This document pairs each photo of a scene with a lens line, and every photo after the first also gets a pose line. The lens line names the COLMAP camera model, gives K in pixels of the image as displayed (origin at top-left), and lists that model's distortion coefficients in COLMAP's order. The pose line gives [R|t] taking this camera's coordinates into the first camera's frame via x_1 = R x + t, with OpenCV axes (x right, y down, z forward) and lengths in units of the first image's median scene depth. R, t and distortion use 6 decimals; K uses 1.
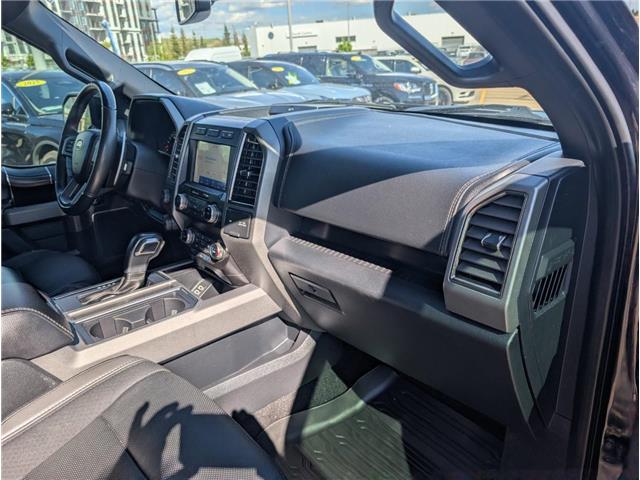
lens RADIAL K [[463.7, 0, 310.8], [0, 463.7, 243.5], [0, 0, 1]] dist [0.003495, -0.000964]
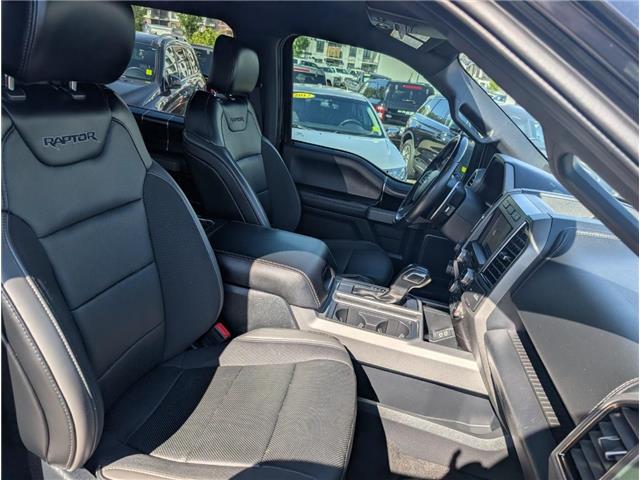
lens RADIAL K [[463.7, 0, 310.8], [0, 463.7, 243.5], [0, 0, 1]] dist [0.003495, -0.000964]
pose [[0.581560, 0.402575, -0.706909, 0.291278], [-0.442699, 0.885647, 0.140165, -0.115097], [0.682499, 0.231434, 0.693277, -0.014087]]
